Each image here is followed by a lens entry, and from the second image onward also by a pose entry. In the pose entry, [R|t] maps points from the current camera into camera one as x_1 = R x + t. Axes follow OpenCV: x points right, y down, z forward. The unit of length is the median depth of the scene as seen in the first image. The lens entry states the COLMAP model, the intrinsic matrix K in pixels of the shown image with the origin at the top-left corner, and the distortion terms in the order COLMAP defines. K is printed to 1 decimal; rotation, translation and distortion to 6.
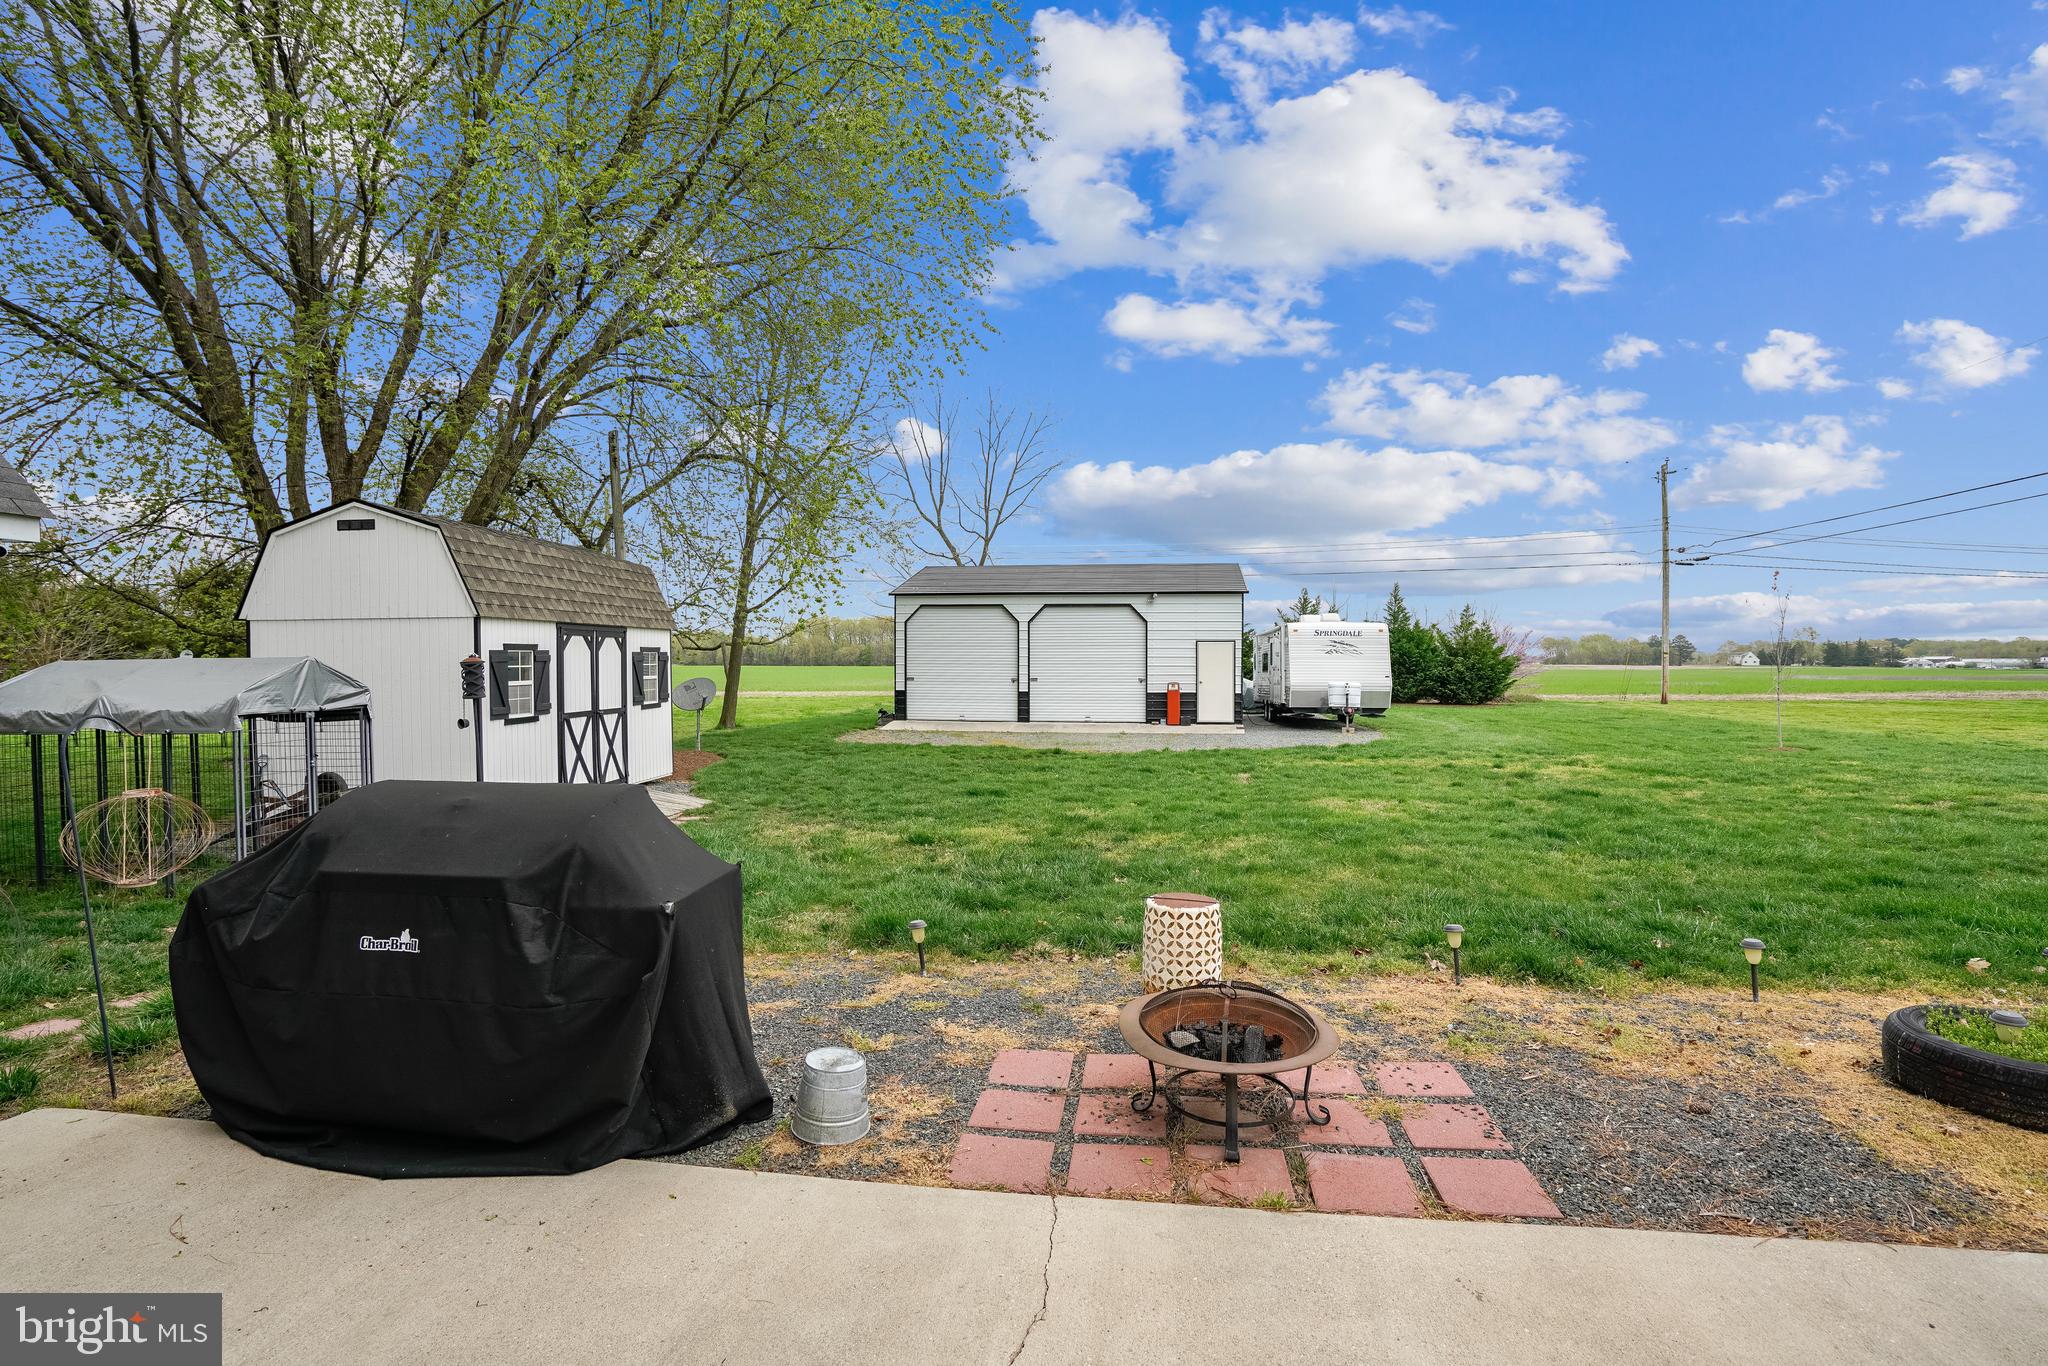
lens RADIAL K [[974.2, 0, 1023.0], [0, 974.2, 654.5], [0, 0, 1]] dist [-0.059254, 0.019599]
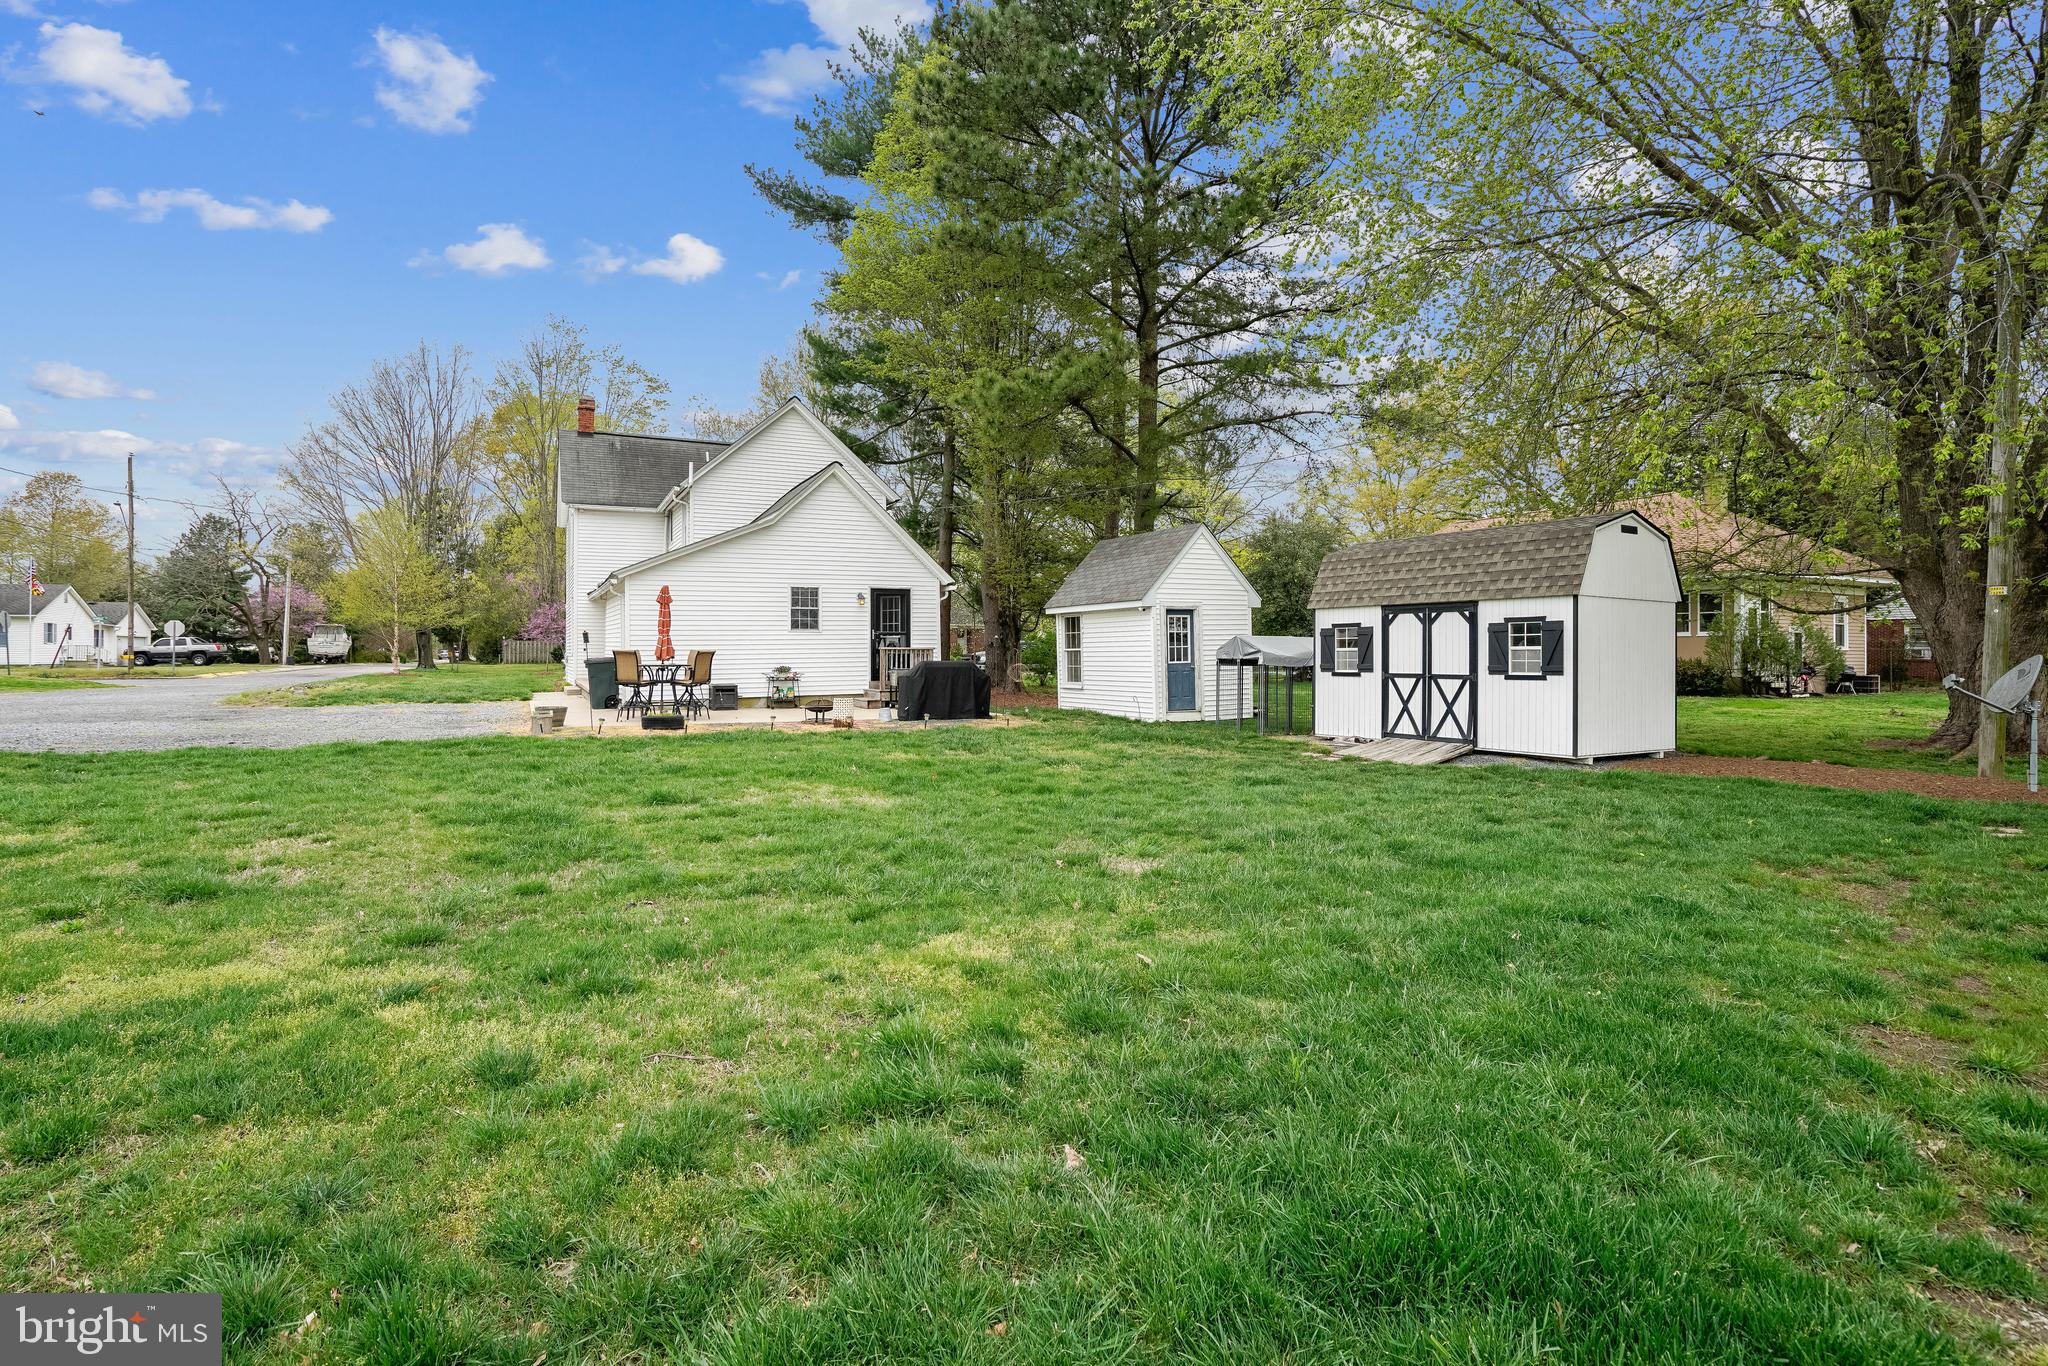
lens RADIAL K [[1004.2, 0, 1000.3], [0, 1004.2, 652.3], [0, 0, 1]] dist [-0.077024, 0.055020]
pose [[-0.829641, 0.000377, -0.558297, 0.711075], [0.004017, 0.999978, -0.005294, 0.035631], [0.558283, -0.006635, -0.829624, 1.773743]]
